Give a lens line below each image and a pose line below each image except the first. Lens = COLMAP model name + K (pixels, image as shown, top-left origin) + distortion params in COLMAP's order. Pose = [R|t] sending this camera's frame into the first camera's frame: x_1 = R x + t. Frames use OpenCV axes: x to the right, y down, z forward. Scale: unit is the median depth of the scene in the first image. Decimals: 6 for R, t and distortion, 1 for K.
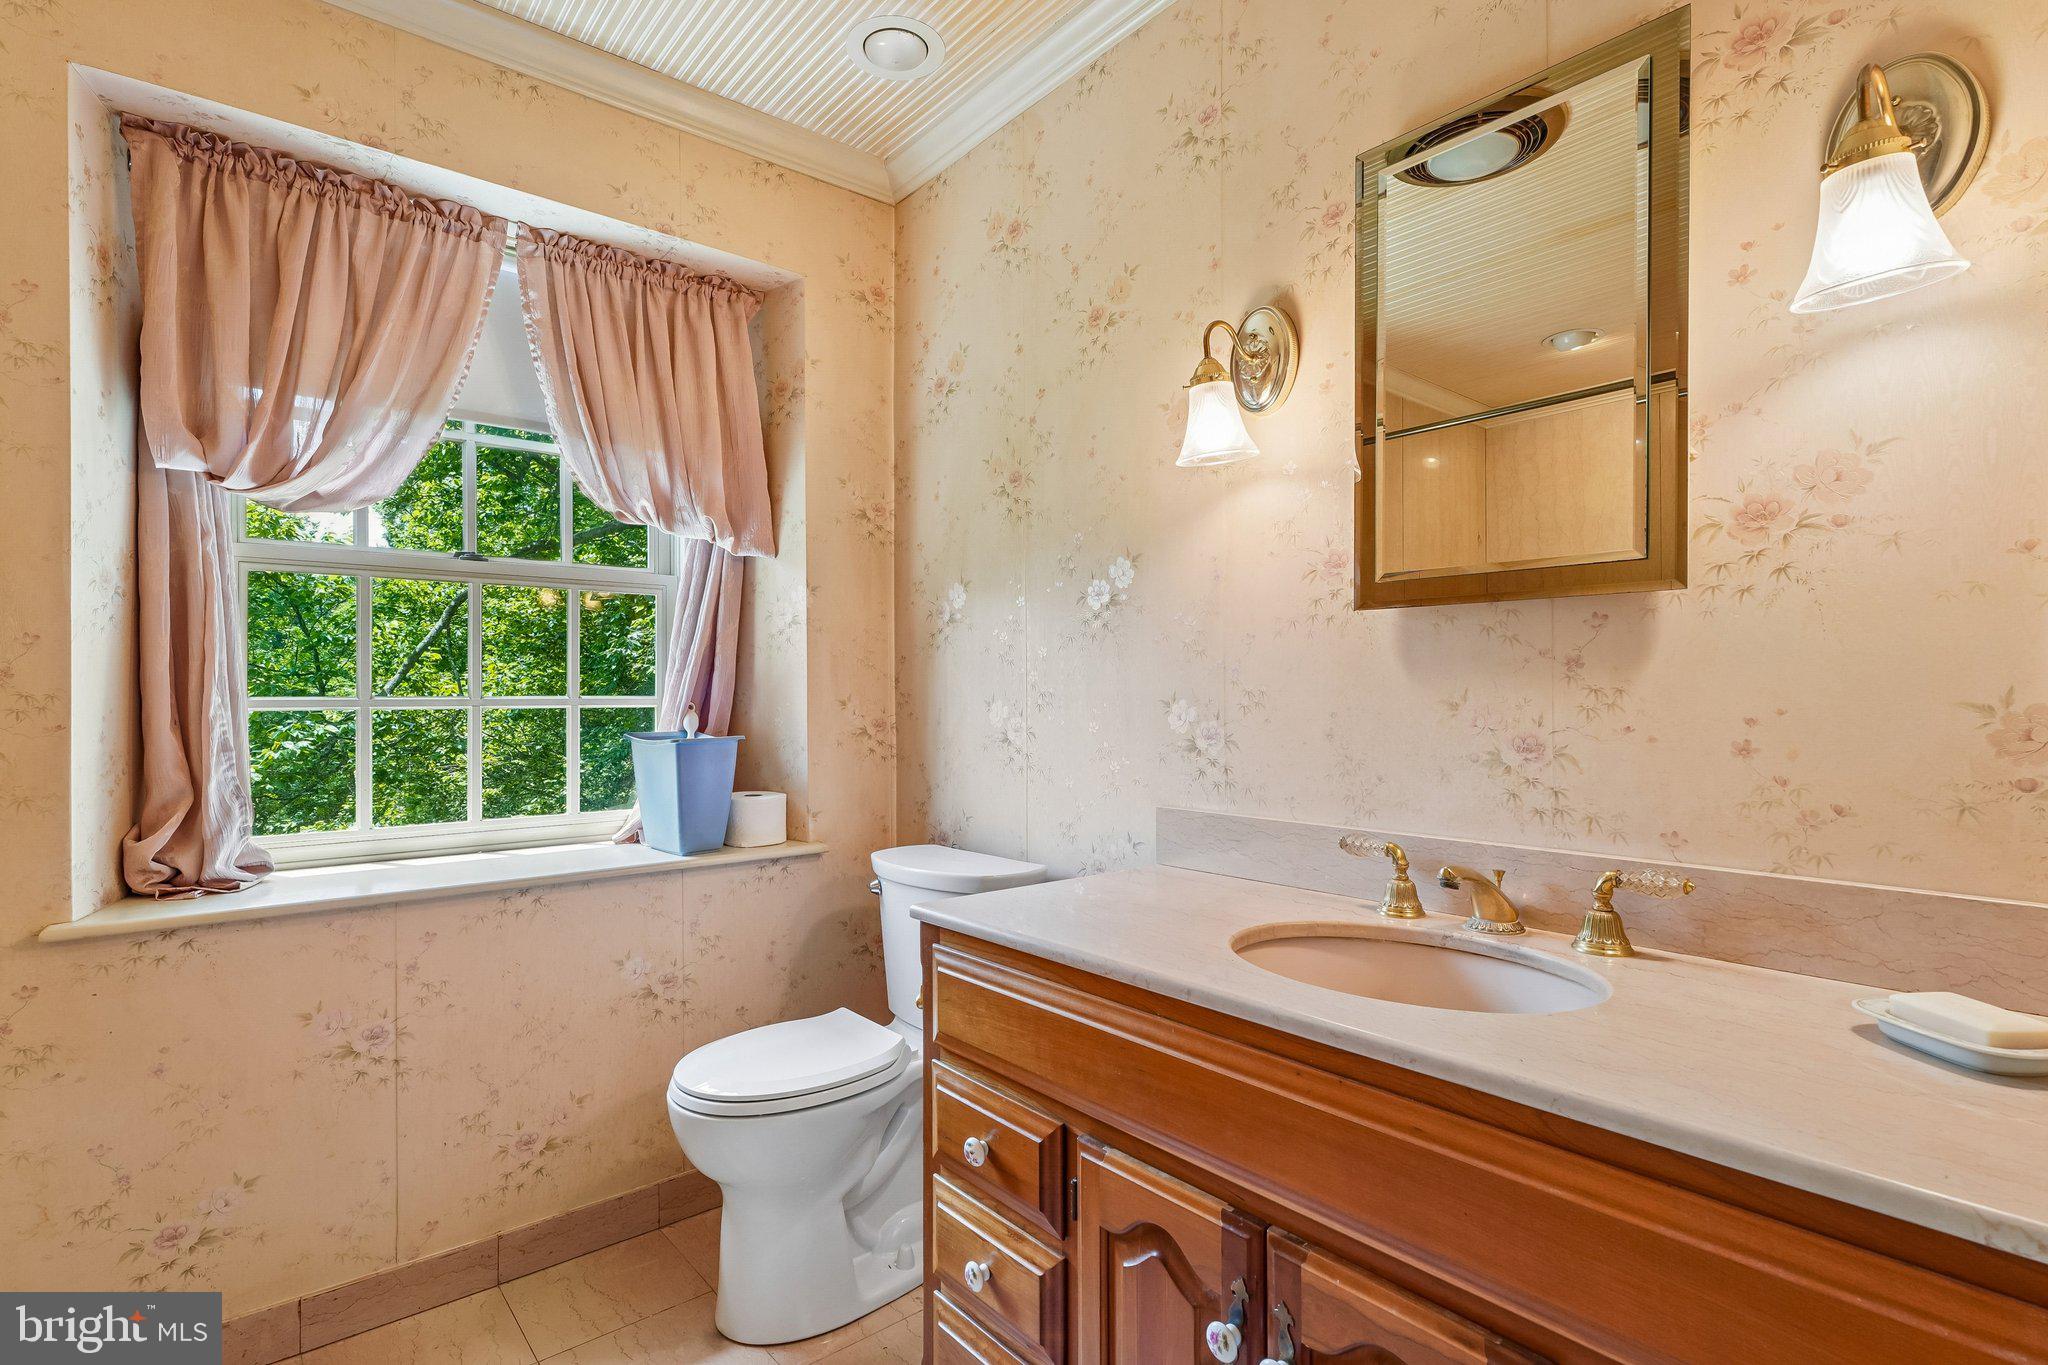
lens RADIAL K [[992.4, 0, 1002.0], [0, 992.4, 706.2], [0, 0, 1]] dist [0.000832, -0.000141]
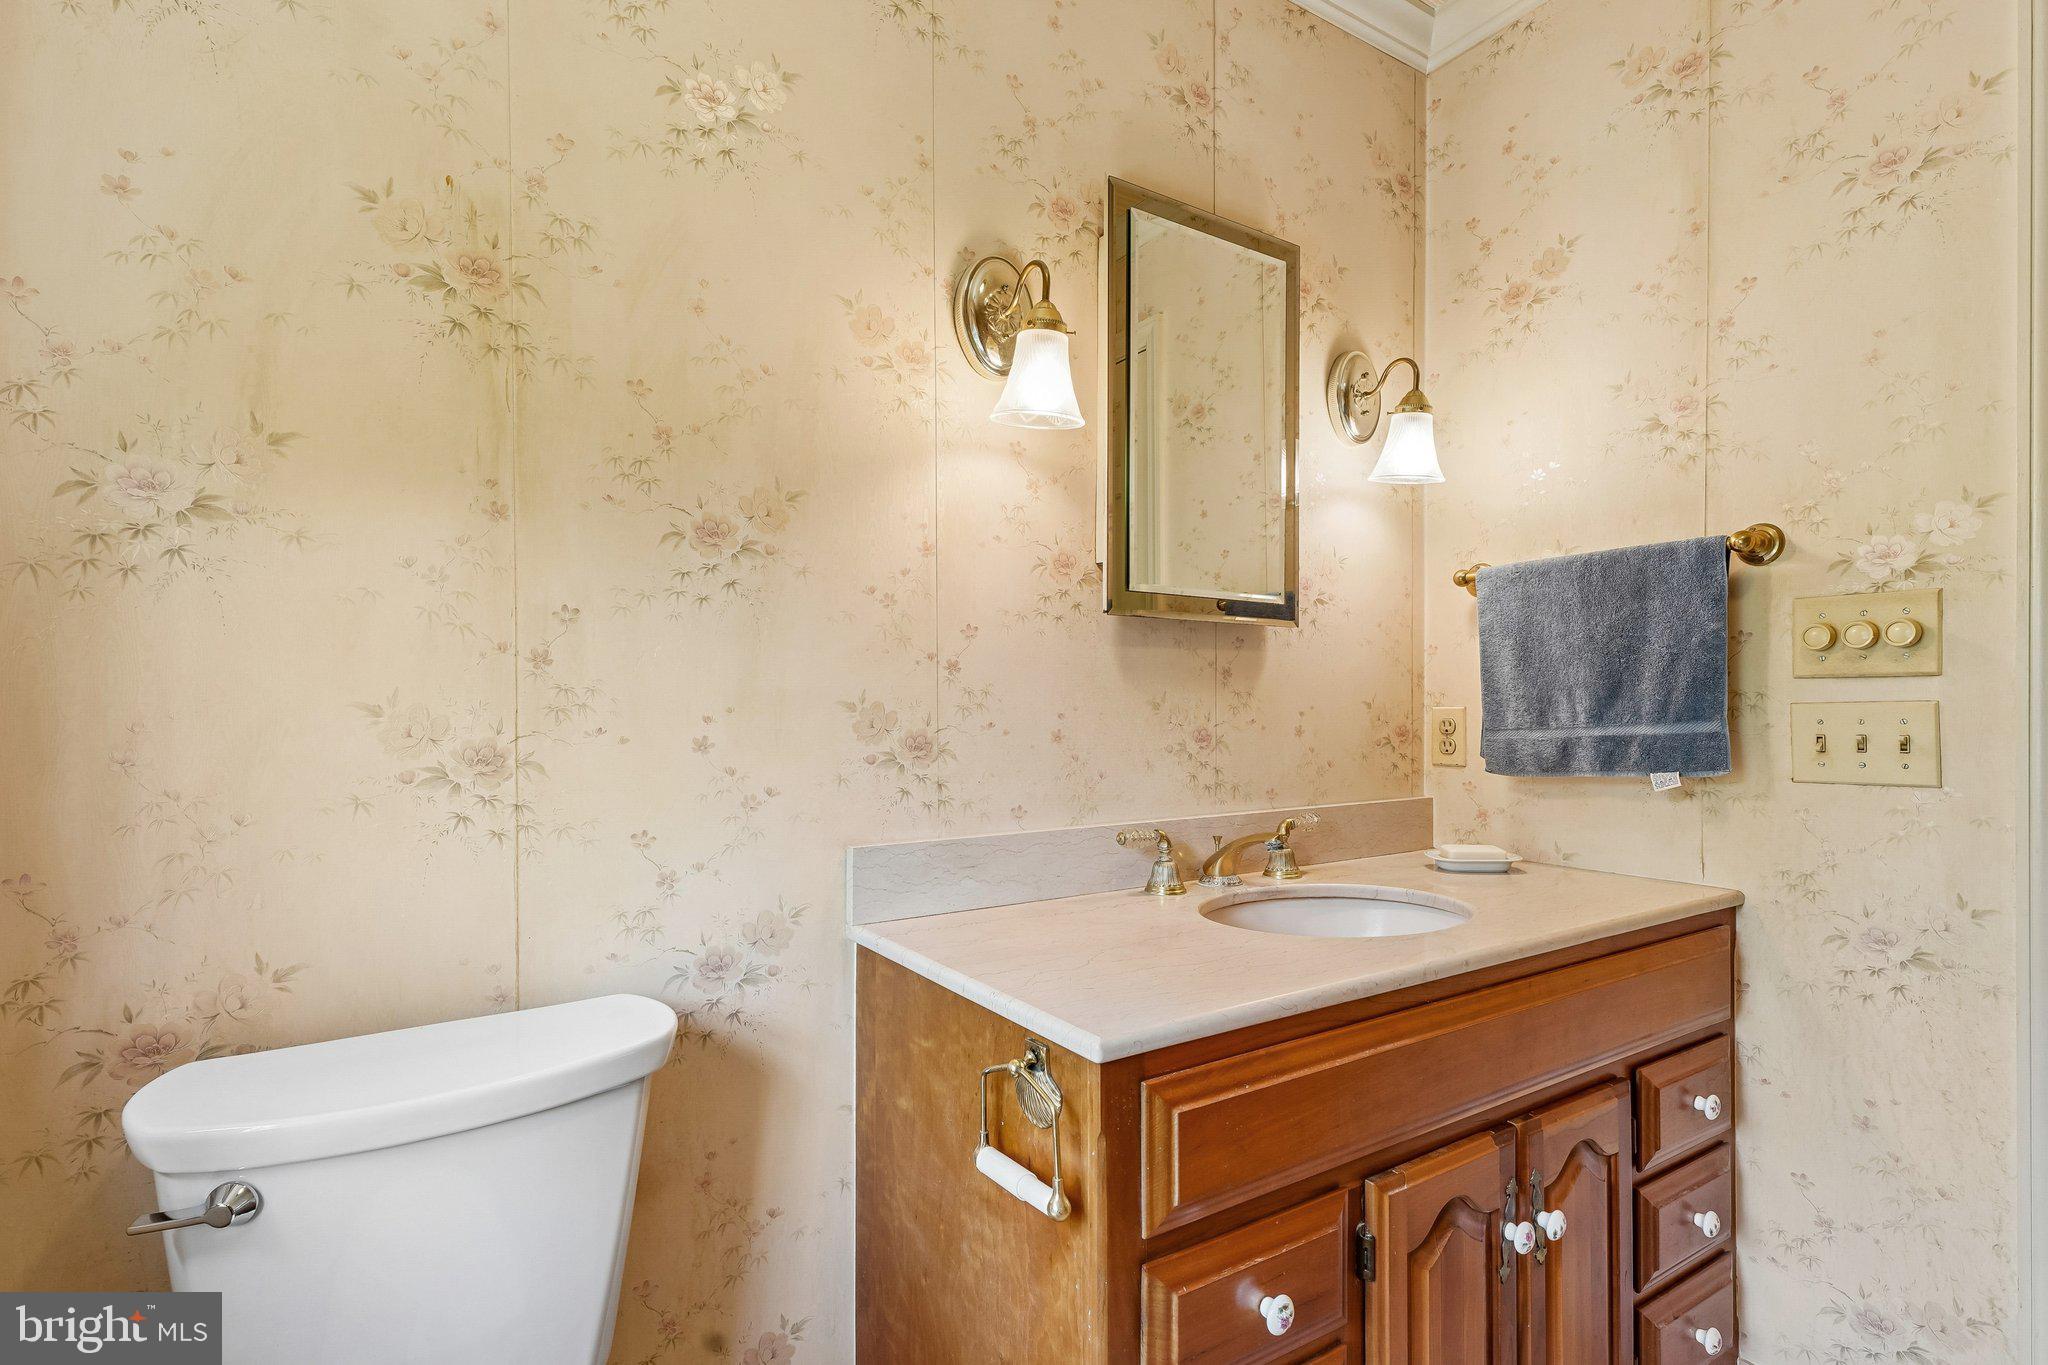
lens RADIAL K [[1109.2, 0, 1024.6], [0, 1109.2, 692.9], [0, 0, 1]] dist [0.016670, 0.000208]
pose [[0.064813, 0.004246, 0.997888, -0.723755], [0.006762, 0.999966, -0.004694, -0.008572], [-0.997874, 0.007052, 0.064783, 0.912491]]
